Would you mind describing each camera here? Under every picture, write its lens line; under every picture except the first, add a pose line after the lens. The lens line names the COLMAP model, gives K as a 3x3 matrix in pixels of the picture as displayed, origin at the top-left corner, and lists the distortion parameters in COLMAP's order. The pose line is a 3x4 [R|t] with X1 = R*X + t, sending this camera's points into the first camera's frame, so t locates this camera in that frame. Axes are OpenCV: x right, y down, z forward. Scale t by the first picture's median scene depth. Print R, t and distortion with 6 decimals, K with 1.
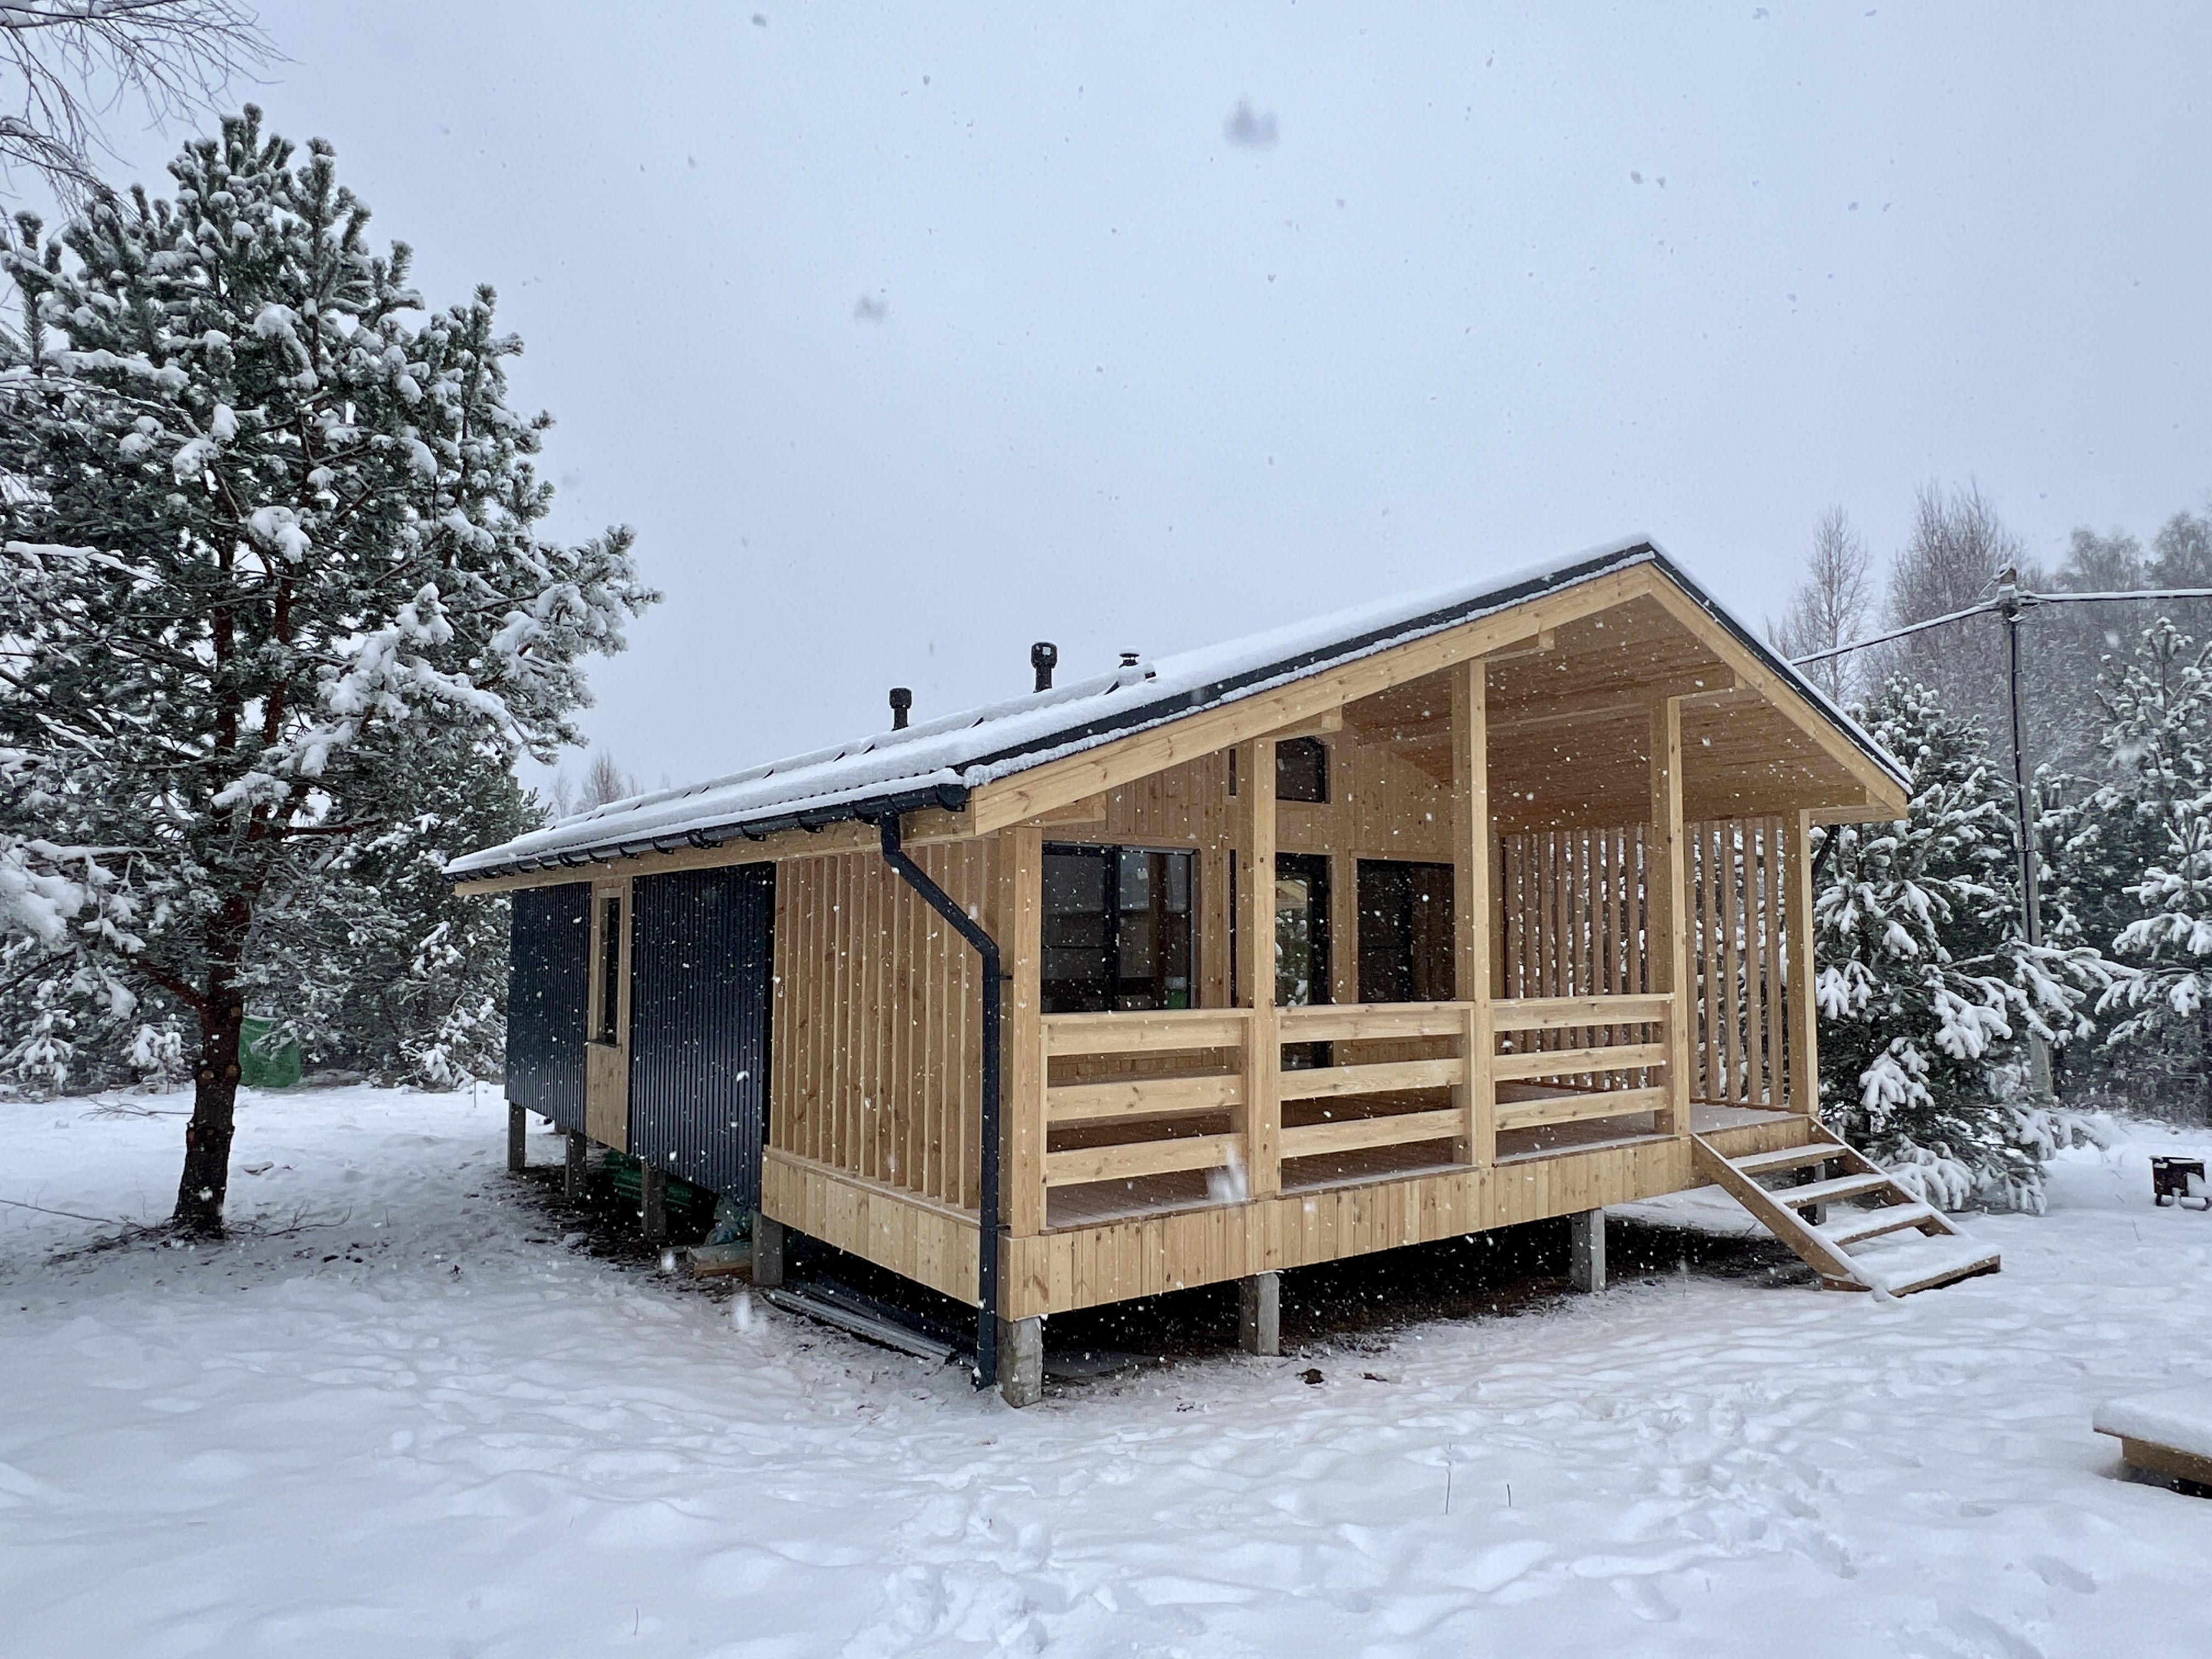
lens RADIAL K [[1324.7, 0, 1095.3], [0, 1324.7, 844.3], [0, 0, 1]] dist [0.000234, -0.000646]
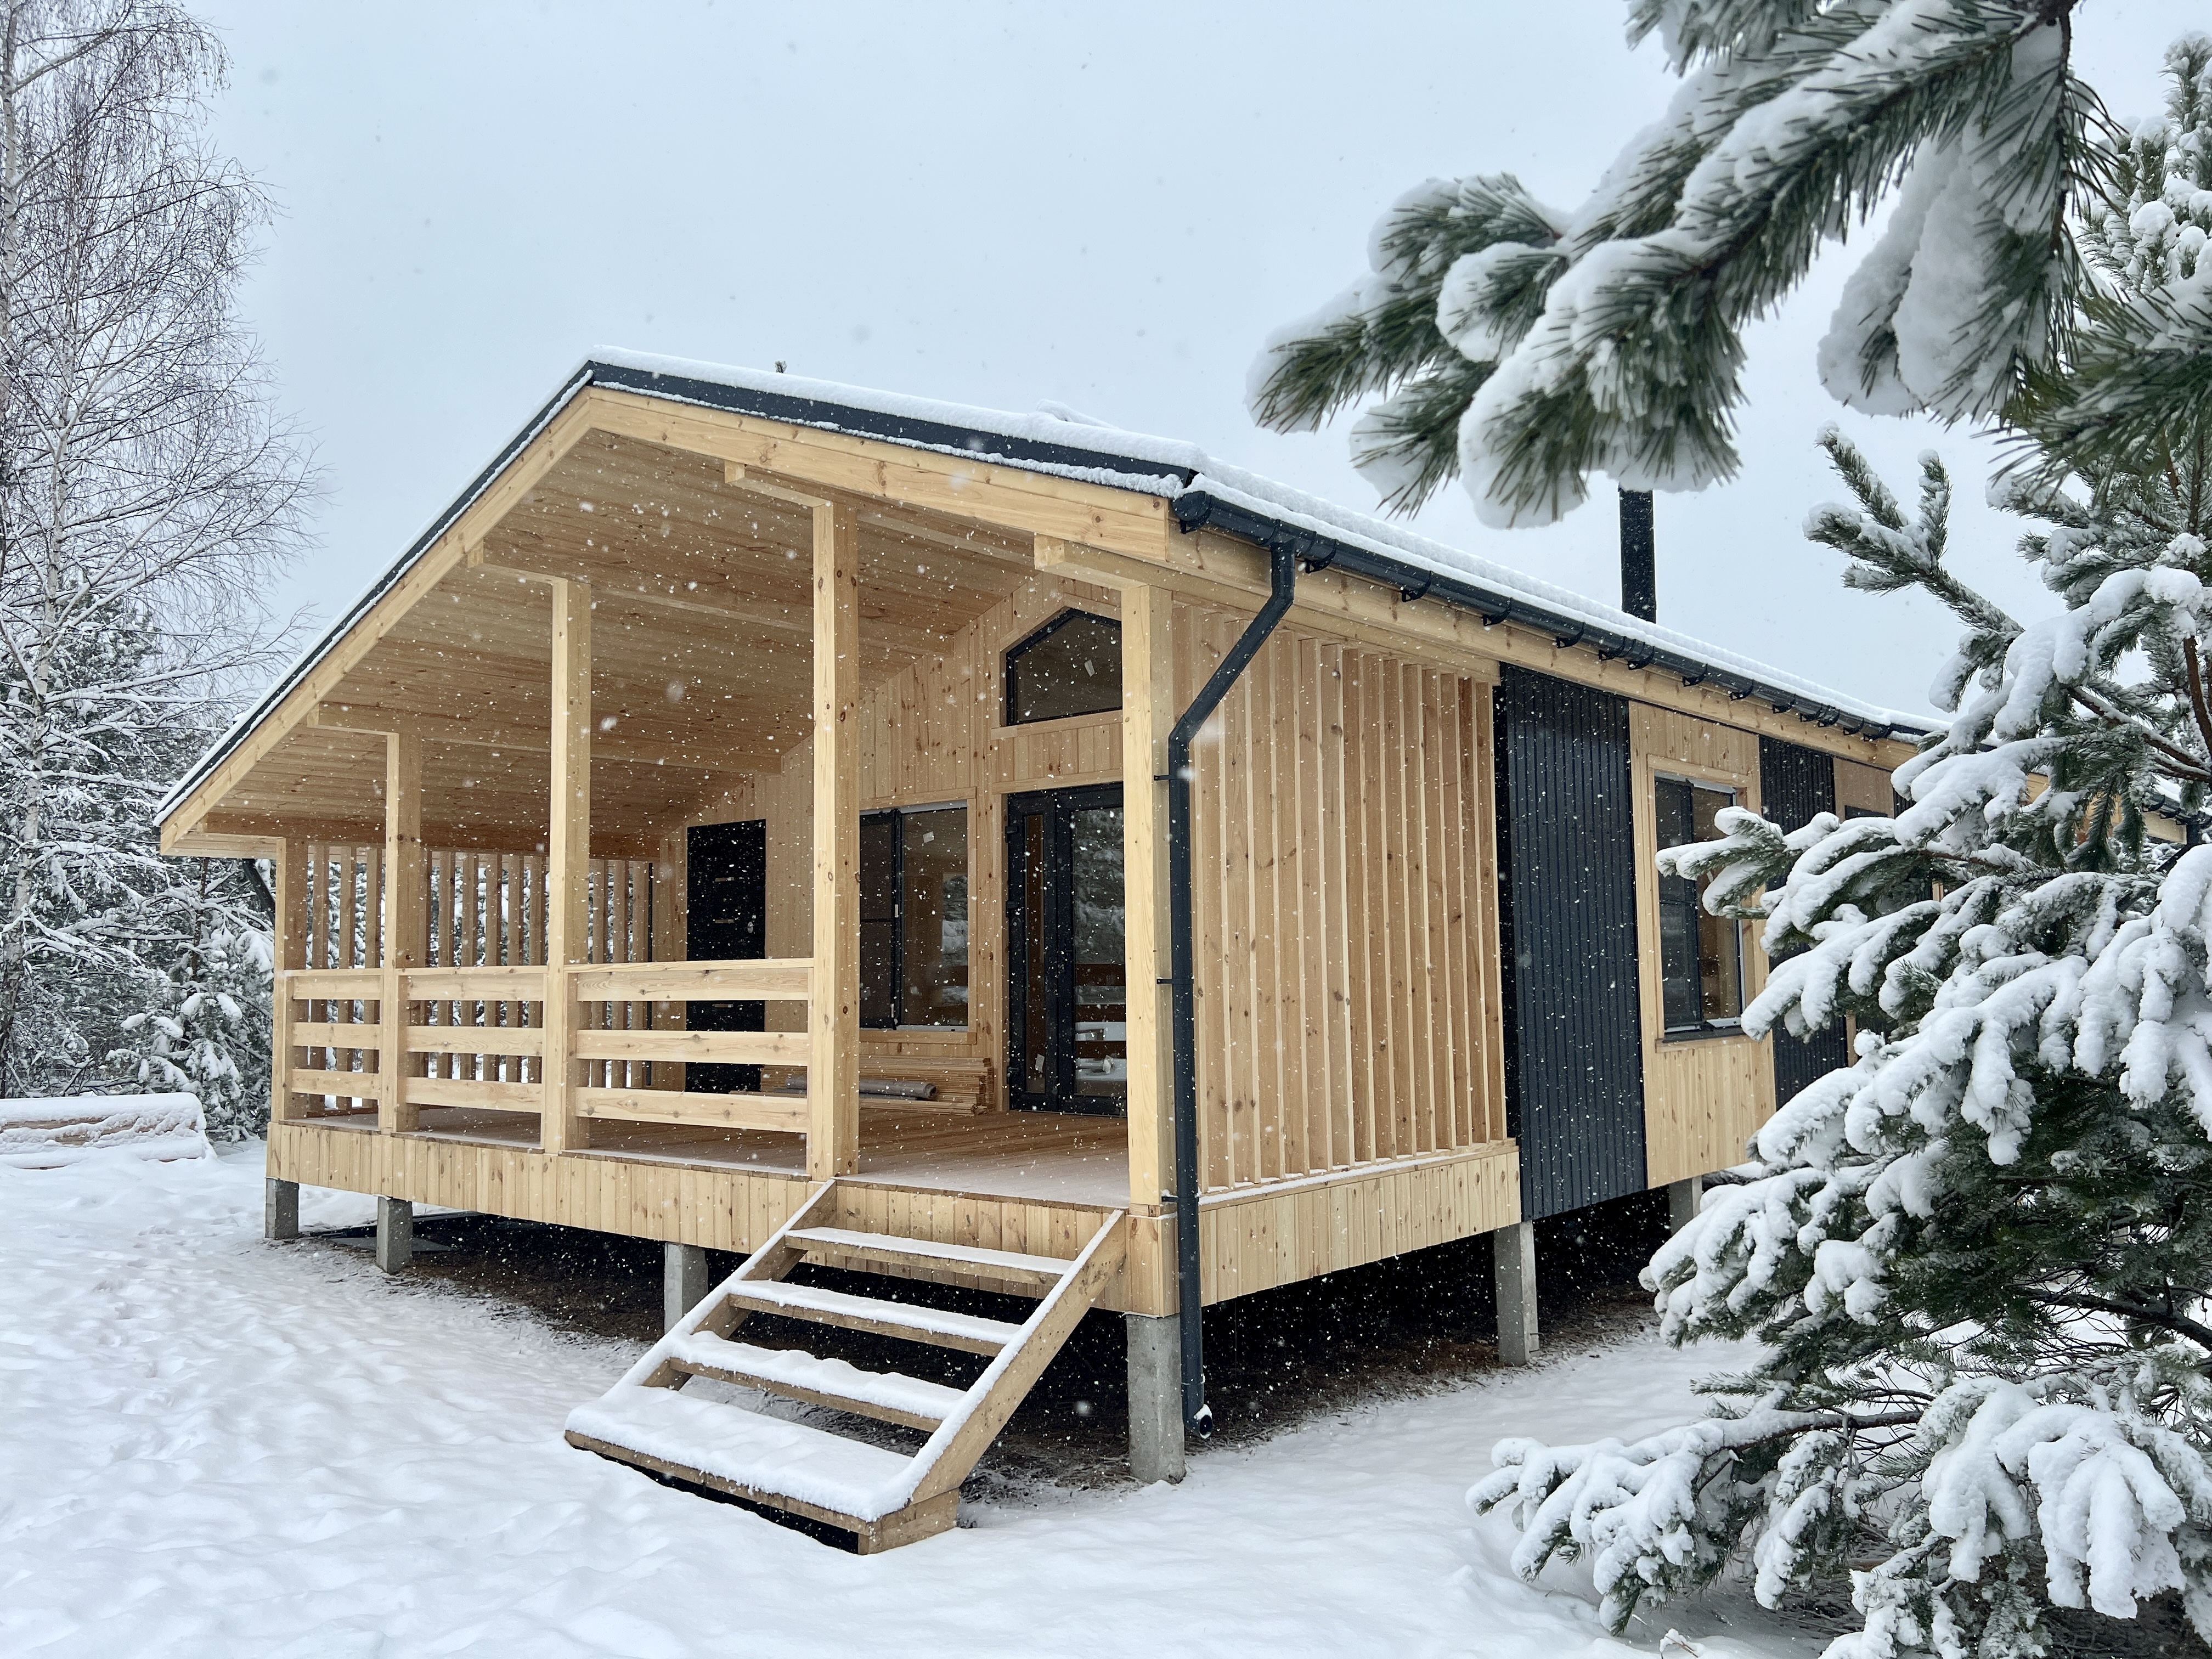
lens RADIAL K [[1669.7, 0, 1107.0], [0, 1669.7, 841.6], [0, 0, 1]] dist [0.054502, -0.054826]
pose [[0.231453, -0.083183, -0.969283, 1.325095], [0.085113, 0.994249, -0.065002, 0.126968], [0.969116, -0.067454, 0.237202, 0.988918]]
